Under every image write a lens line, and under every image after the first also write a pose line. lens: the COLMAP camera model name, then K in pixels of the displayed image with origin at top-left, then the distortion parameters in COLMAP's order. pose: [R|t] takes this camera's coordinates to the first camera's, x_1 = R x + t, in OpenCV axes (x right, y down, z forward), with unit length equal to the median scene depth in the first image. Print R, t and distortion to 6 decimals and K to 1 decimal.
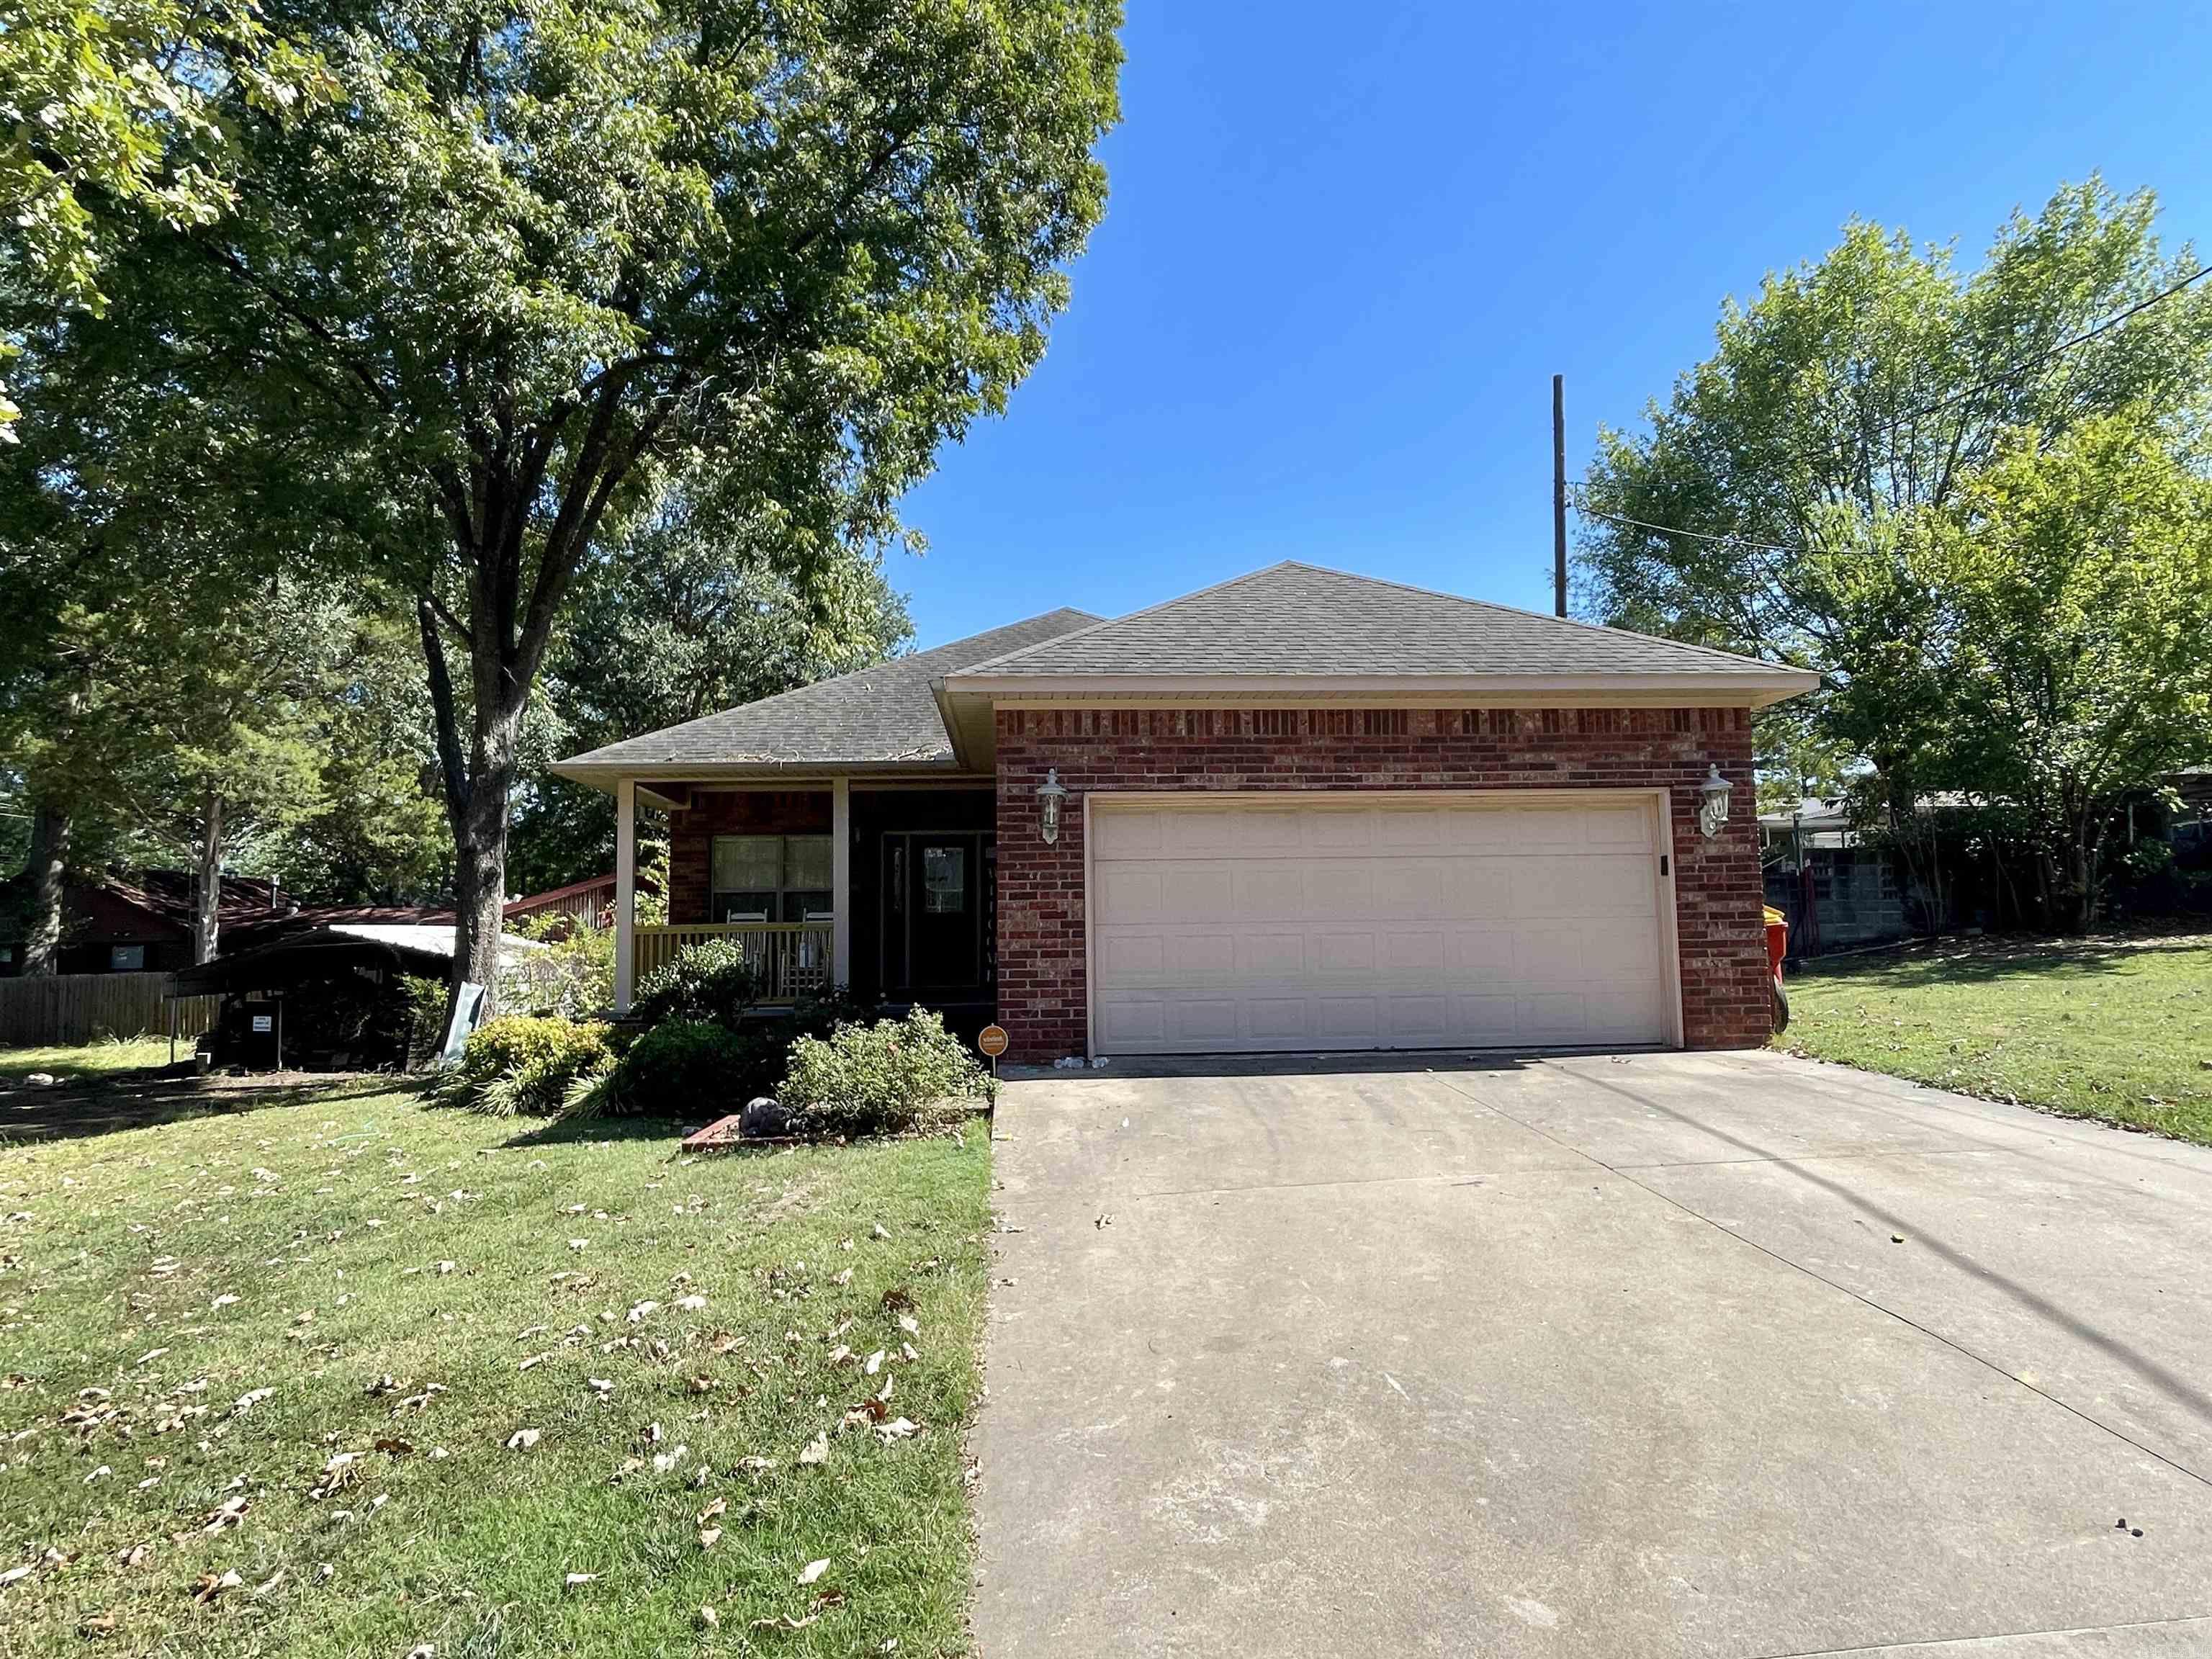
lens RADIAL K [[1229.1, 0, 1105.7], [0, 1229.1, 829.1], [0, 0, 1]] dist [-0.006187, 0.001503]
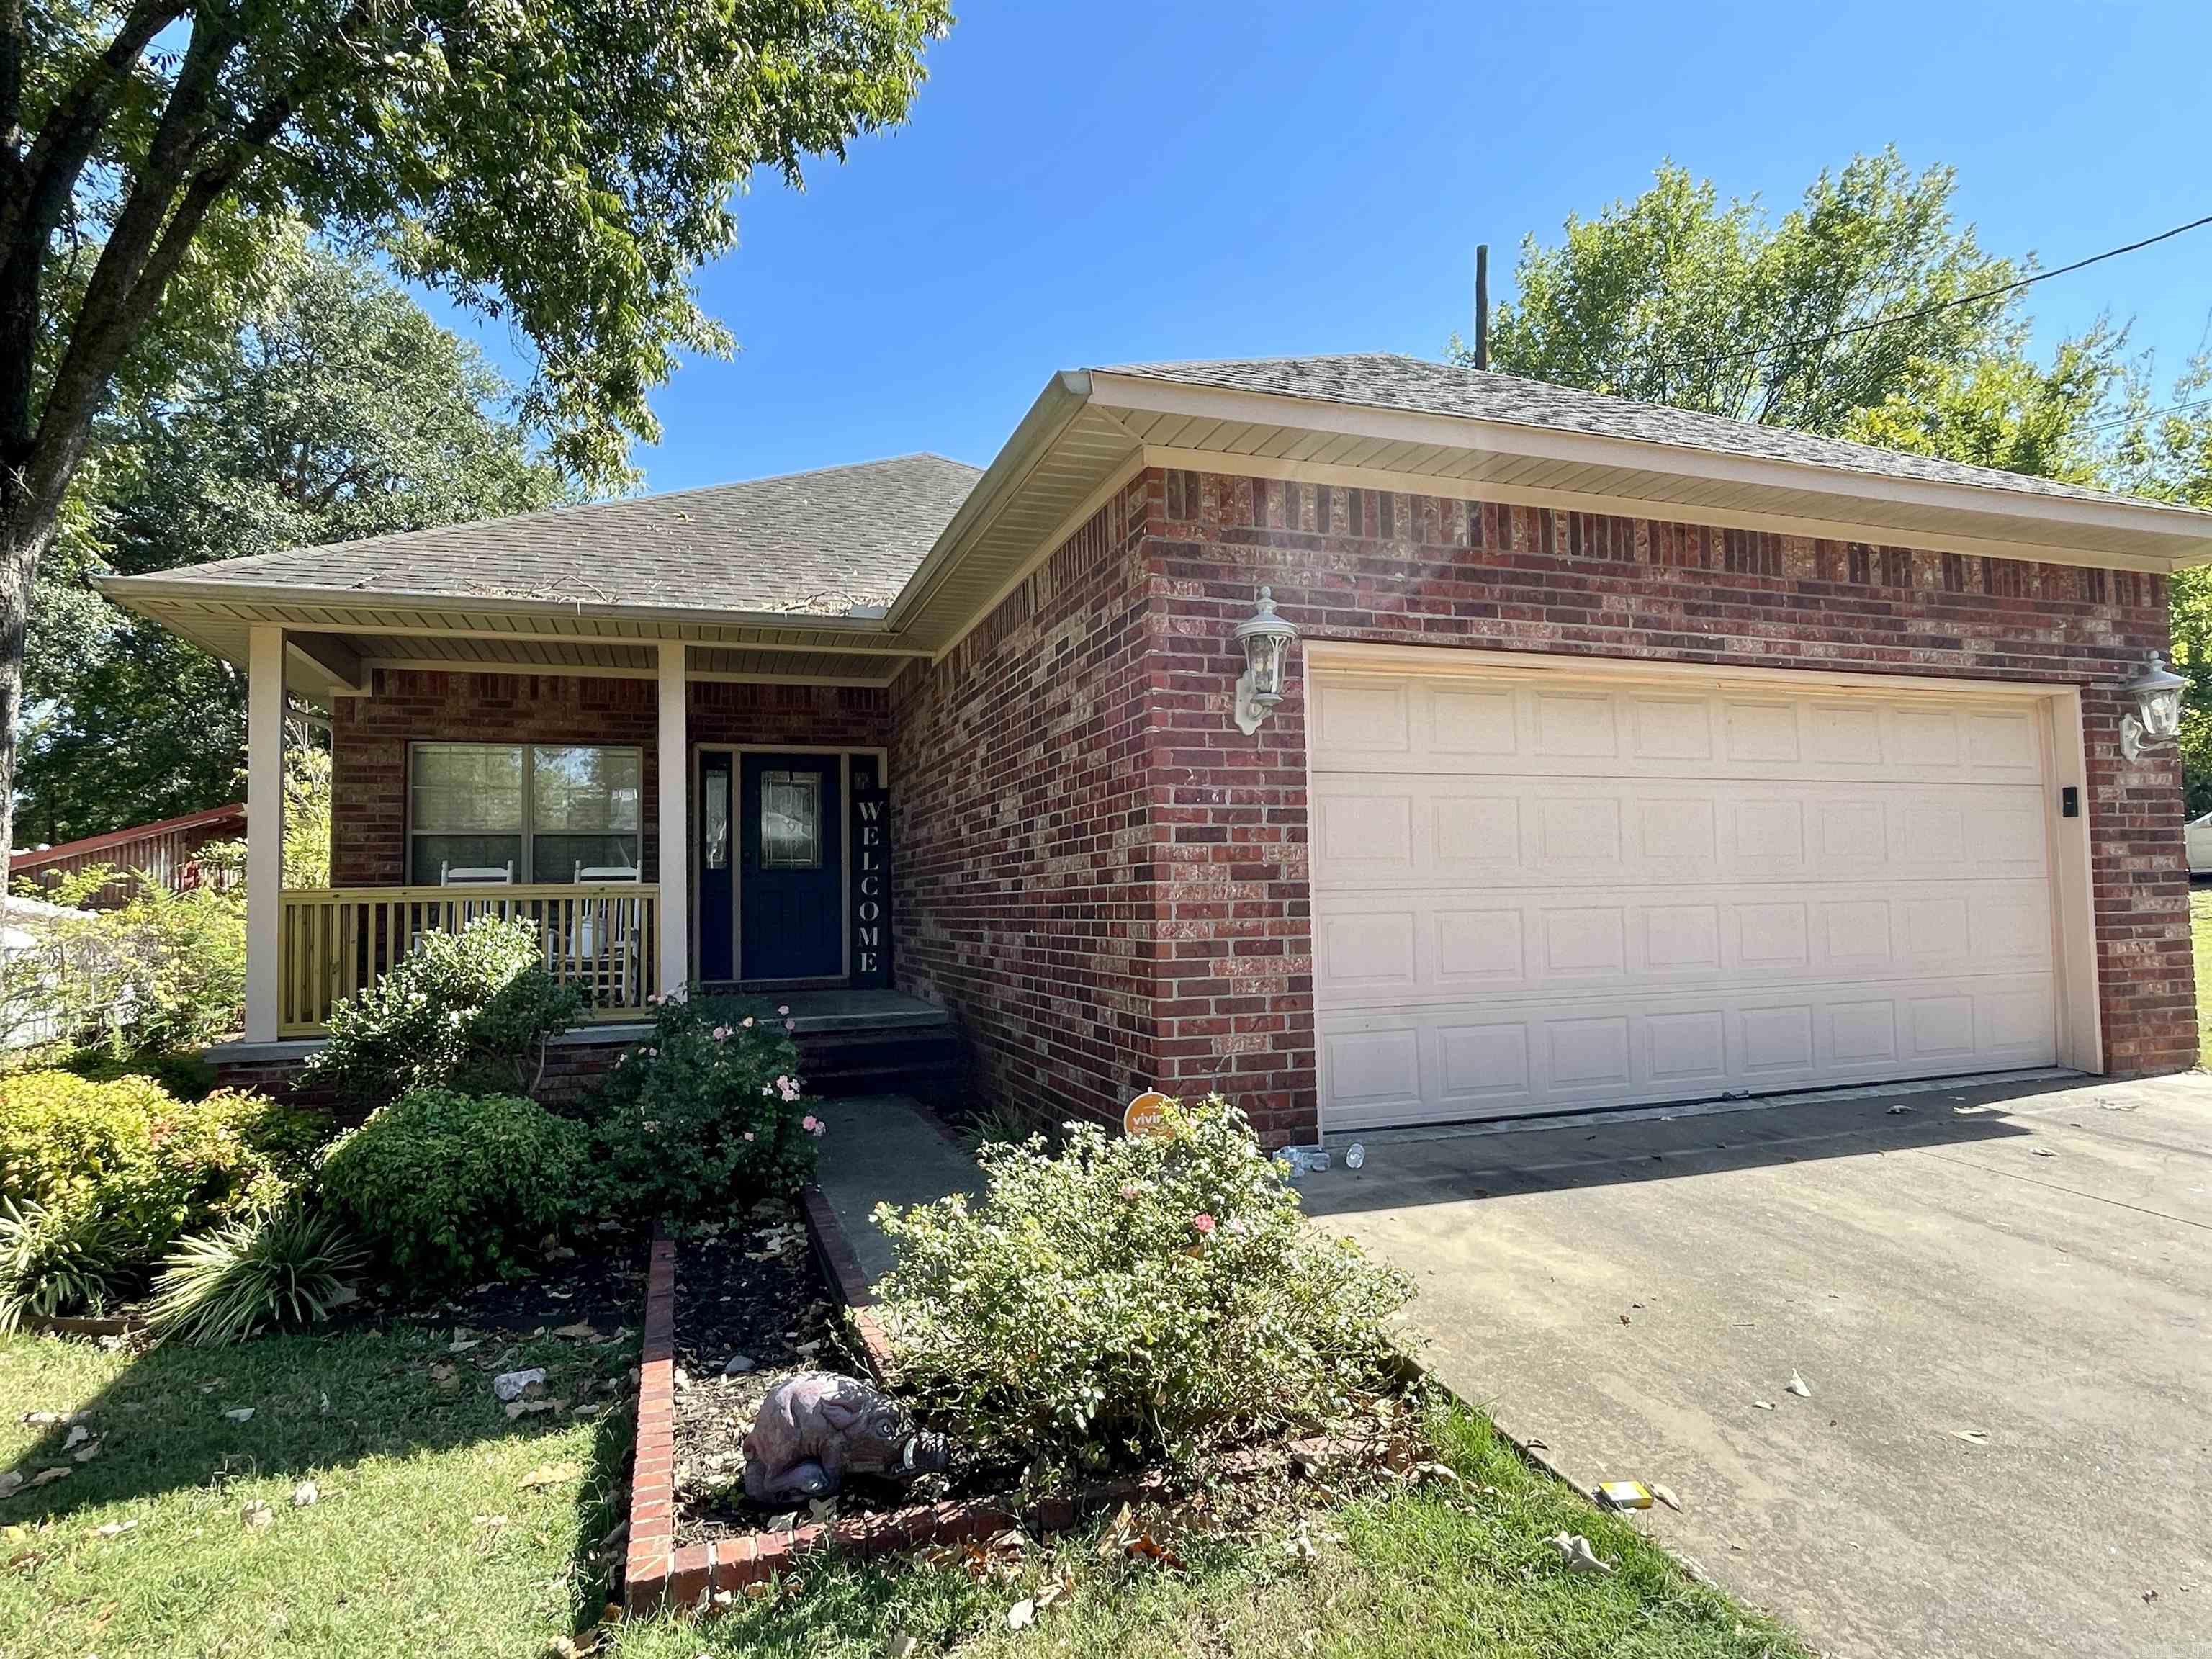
lens RADIAL K [[1229.1, 0, 1103.3], [0, 1229.1, 841.4], [0, 0, 1]] dist [-0.006187, 0.001503]
pose [[0.964803, 0.010541, 0.262761, -0.230903], [-0.021938, 0.998940, 0.040476, 0.035781], [-0.262055, -0.044816, 0.964012, 0.496885]]
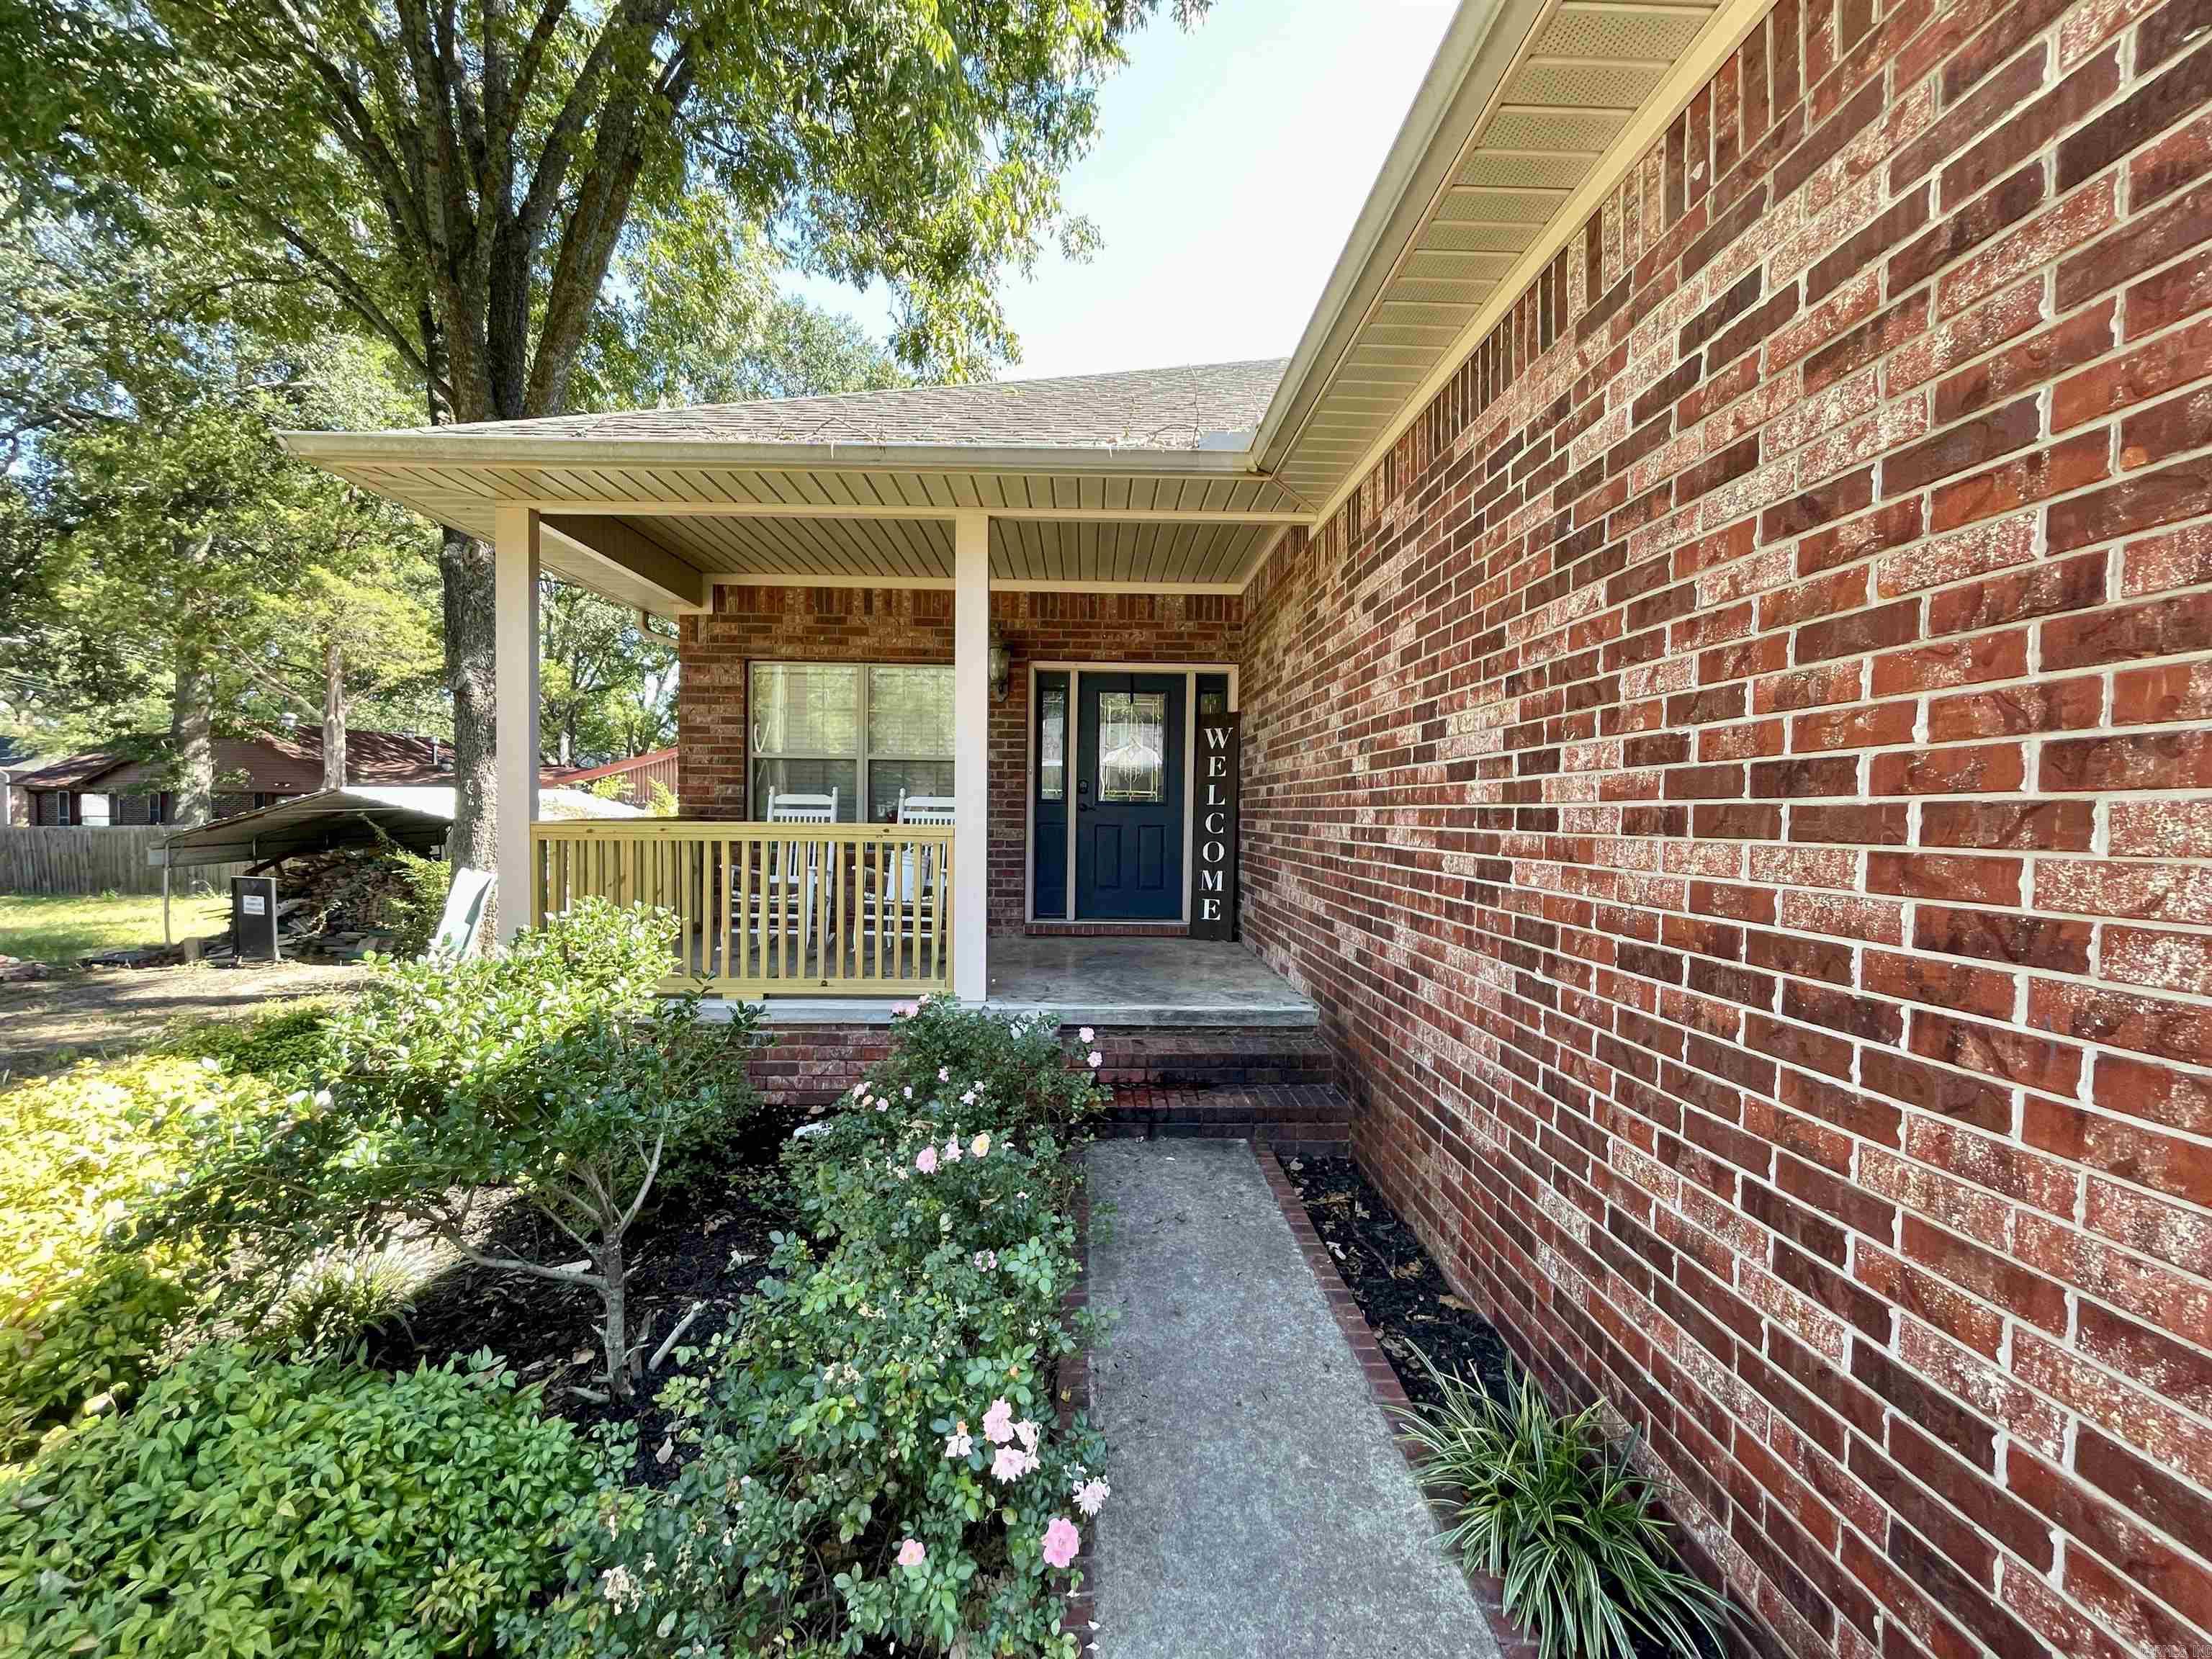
lens RADIAL K [[890.0, 0, 1114.4], [0, 890.0, 844.0], [0, 0, 1]] dist [0.003355, 0.000774]
pose [[0.999199, 0.030068, -0.026401, -0.204760], [-0.026239, 0.990498, 0.135003, 0.047541], [0.030210, -0.134202, 0.990493, 0.889213]]
